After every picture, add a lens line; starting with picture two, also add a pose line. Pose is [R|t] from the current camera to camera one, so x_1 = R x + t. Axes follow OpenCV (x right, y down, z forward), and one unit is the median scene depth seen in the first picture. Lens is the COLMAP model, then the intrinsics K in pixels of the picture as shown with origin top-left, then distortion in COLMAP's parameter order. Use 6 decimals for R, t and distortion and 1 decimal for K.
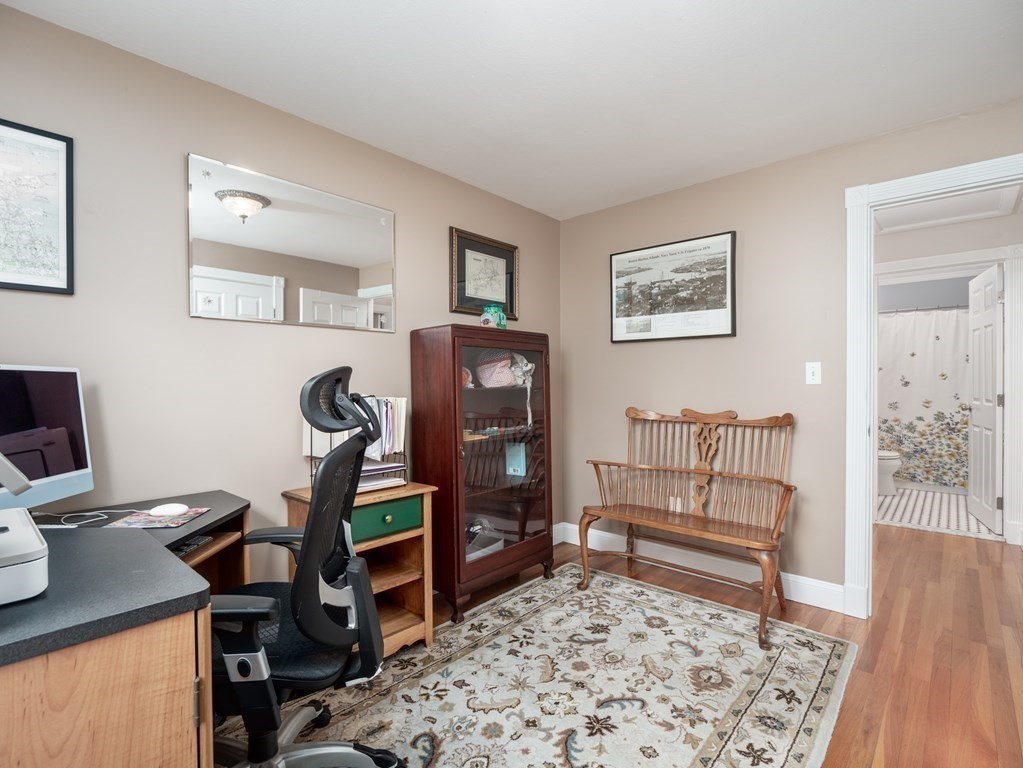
lens RADIAL K [[503.2, 0, 503.6], [0, 503.2, 379.1], [0, 0, 1]] dist [-0.011621, -0.002350]
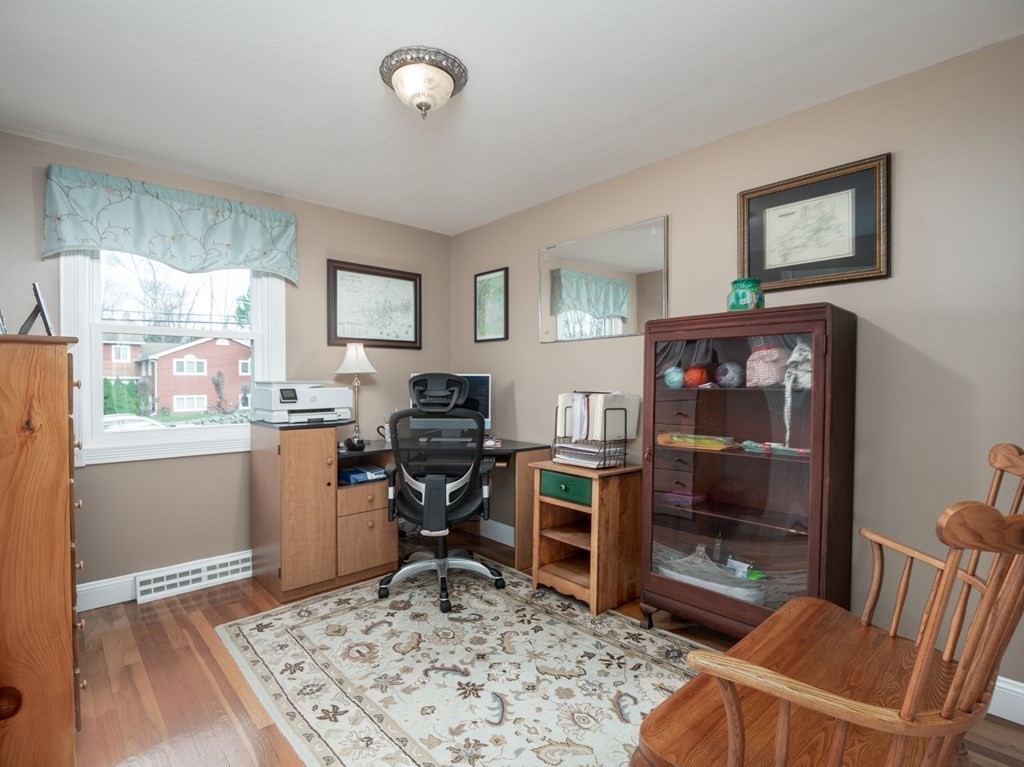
lens RADIAL K [[503.7, 0, 507.6], [0, 503.7, 384.8], [0, 0, 1]] dist [-0.011621, -0.002350]
pose [[-0.086063, 0.012956, -0.996205, 0.993195], [0.004827, 0.999909, 0.012587, -0.000267], [0.996278, -0.003726, -0.086117, 0.911759]]
